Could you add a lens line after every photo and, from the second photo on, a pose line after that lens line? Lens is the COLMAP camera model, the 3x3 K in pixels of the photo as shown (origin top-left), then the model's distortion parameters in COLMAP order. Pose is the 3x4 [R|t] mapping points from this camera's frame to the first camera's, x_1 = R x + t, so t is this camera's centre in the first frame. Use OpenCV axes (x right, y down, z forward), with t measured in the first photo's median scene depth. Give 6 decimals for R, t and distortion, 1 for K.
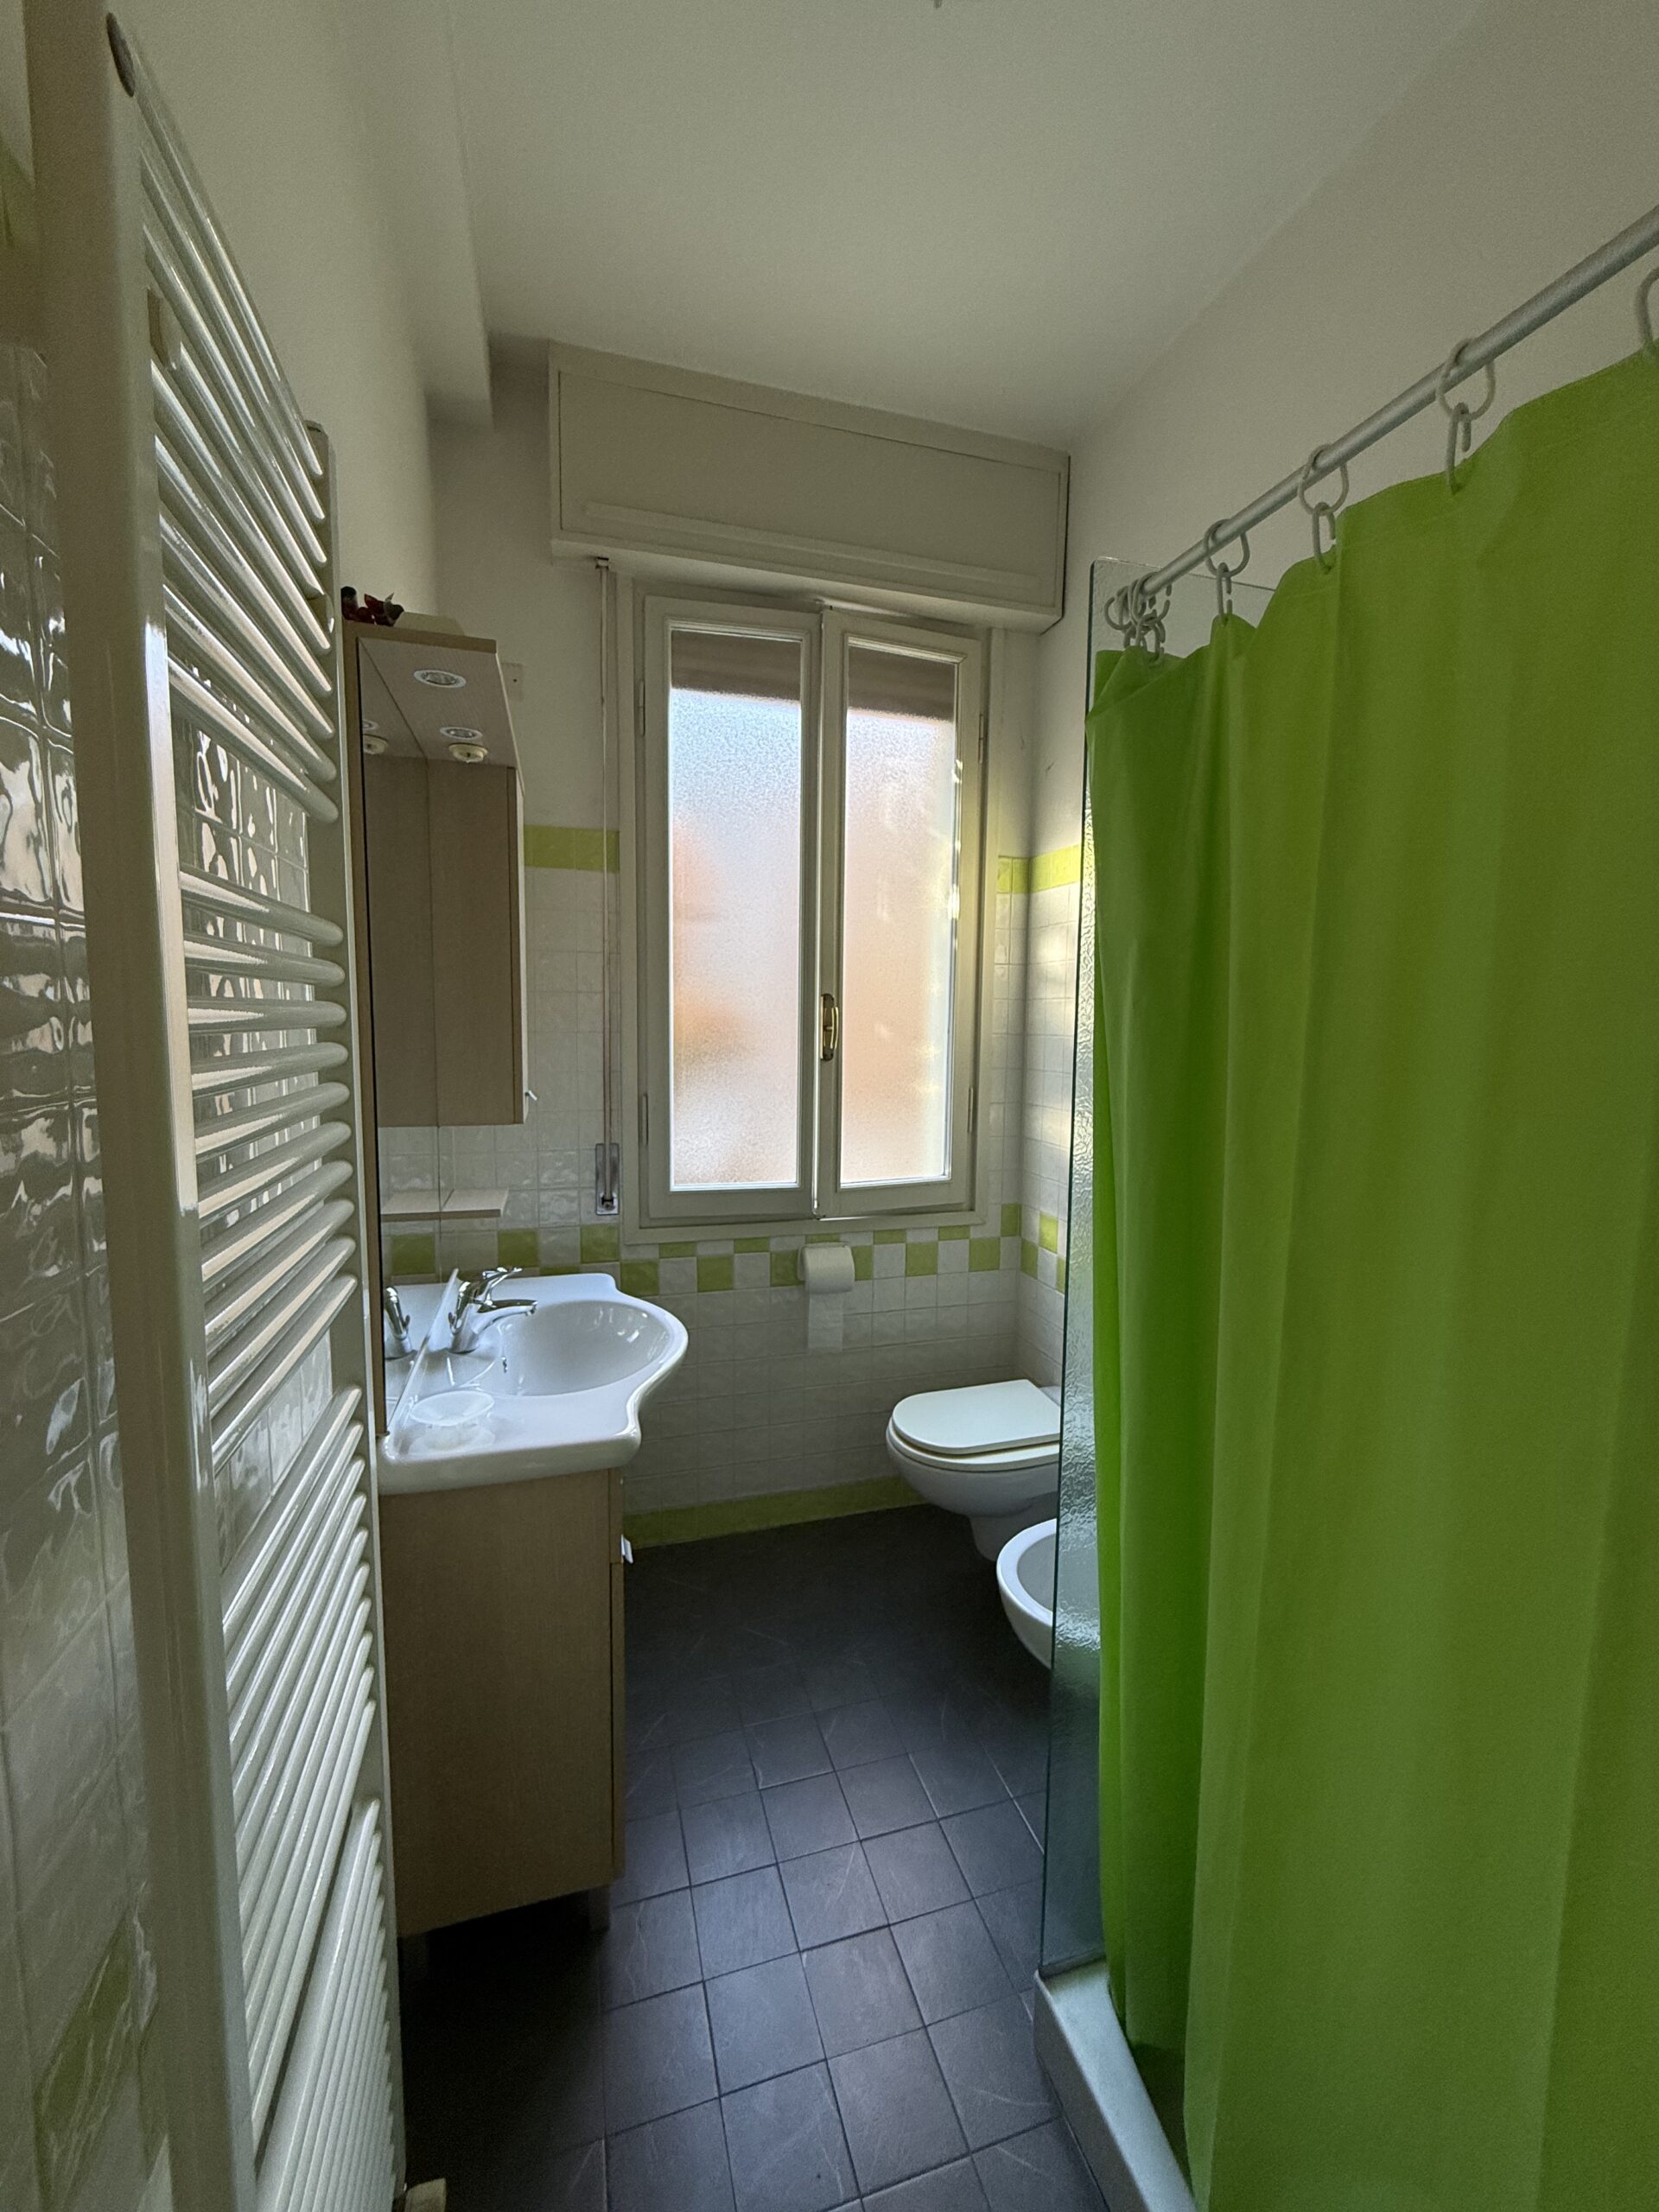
lens RADIAL K [[879.4, 0, 830.2], [0, 879.4, 1099.9], [0, 0, 1]] dist [-0.000269, 0.000530]
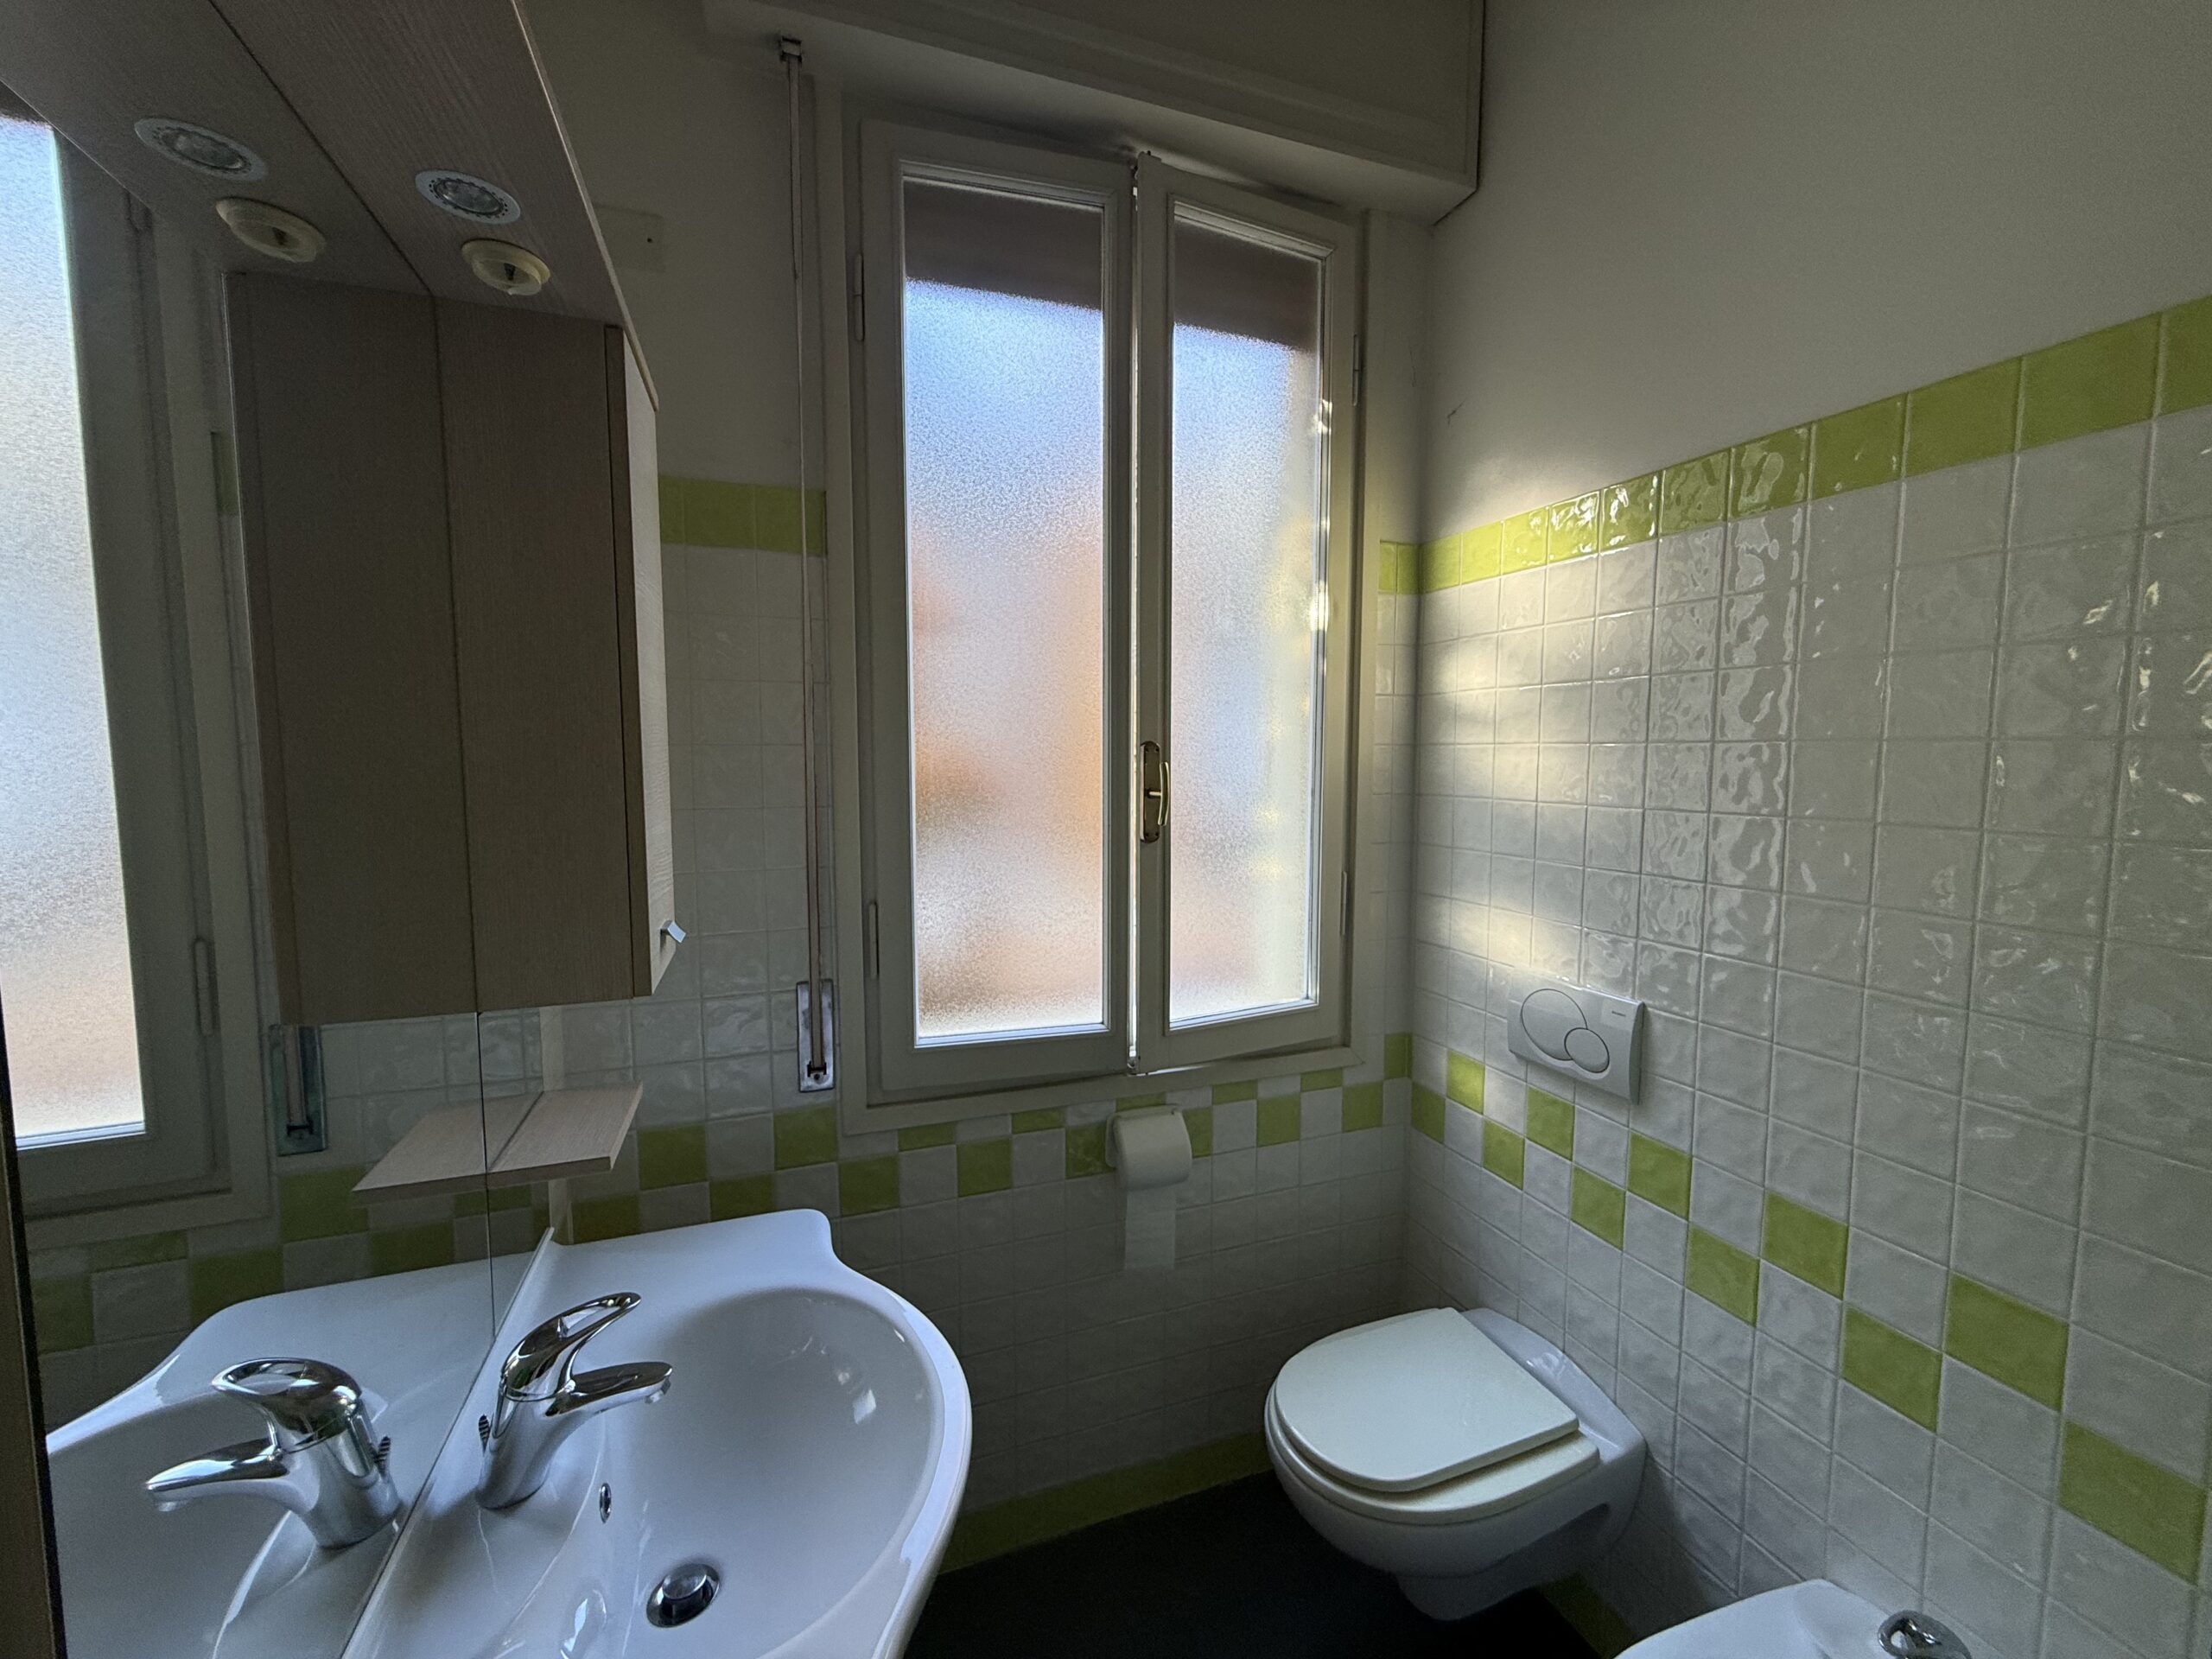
lens RADIAL K [[879.4, 0, 1101.2], [0, 879.4, 826.8], [0, 0, 1]] dist [-0.000269, 0.000530]
pose [[0.998189, -0.018677, 0.057182, -0.080990], [0.019498, 0.999714, -0.013833, -0.049392], [-0.056907, 0.014923, 0.998268, 0.349901]]
